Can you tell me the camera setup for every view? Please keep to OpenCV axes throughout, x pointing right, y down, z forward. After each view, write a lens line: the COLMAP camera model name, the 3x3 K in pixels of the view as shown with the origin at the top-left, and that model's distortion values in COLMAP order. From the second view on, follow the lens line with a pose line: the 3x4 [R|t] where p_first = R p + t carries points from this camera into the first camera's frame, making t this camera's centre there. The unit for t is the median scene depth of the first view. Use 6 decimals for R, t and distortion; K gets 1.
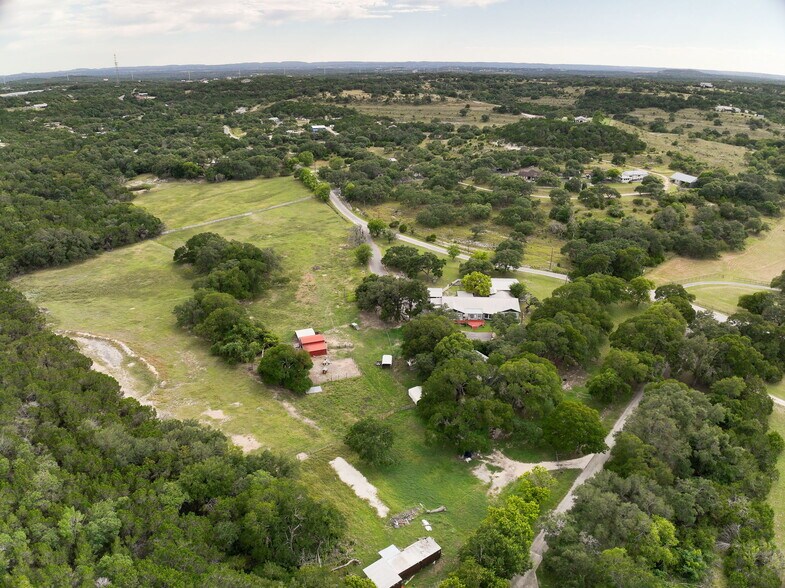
lens RADIAL K [[557.1, 0, 393.5], [0, 557.1, 295.9], [0, 0, 1]] dist [-0.064740, -0.027217]
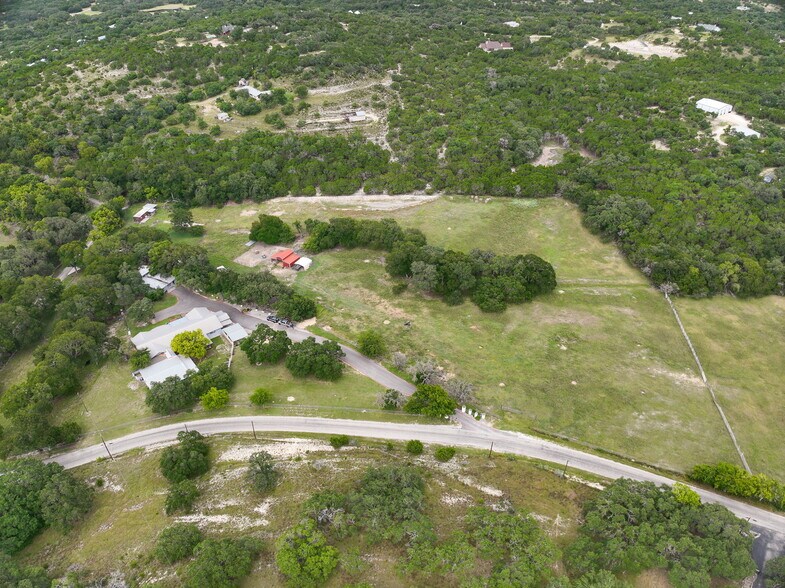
lens RADIAL K [[557.1, 0, 394.4], [0, 557.1, 297.0], [0, 0, 1]] dist [-0.064740, -0.027217]
pose [[-0.751045, 0.370758, -0.546324, 0.300961], [-0.267051, 0.586163, 0.764916, -0.681988], [0.603833, 0.720383, -0.341223, 1.231035]]
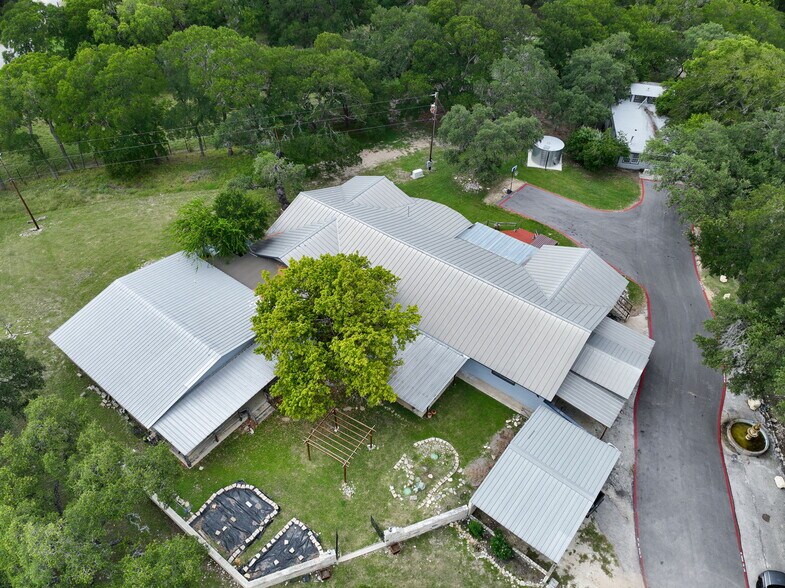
lens RADIAL K [[557.1, 0, 394.0], [0, 557.1, 294.5], [0, 0, 1]] dist [-0.064740, -0.027217]
pose [[-0.823955, -0.405590, 0.395721, 0.060812], [0.205221, 0.437352, 0.875561, -0.150946], [-0.528189, 0.802633, -0.277123, 0.891715]]
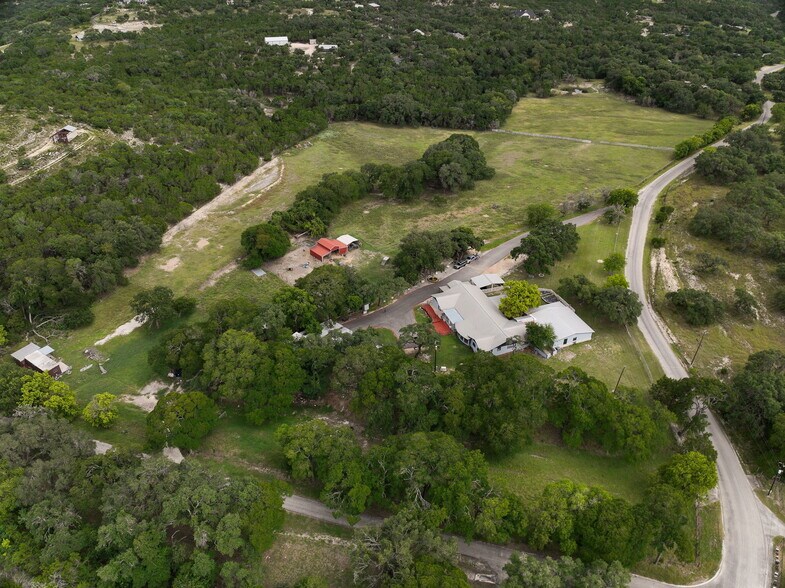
lens RADIAL K [[557.1, 0, 393.2], [0, 557.1, 293.8], [0, 0, 1]] dist [-0.064740, -0.027217]
pose [[0.379543, 0.499678, -0.778633, 0.547246], [-0.369308, 0.853474, 0.367688, -0.194745], [0.848268, 0.148002, 0.508465, 0.437864]]
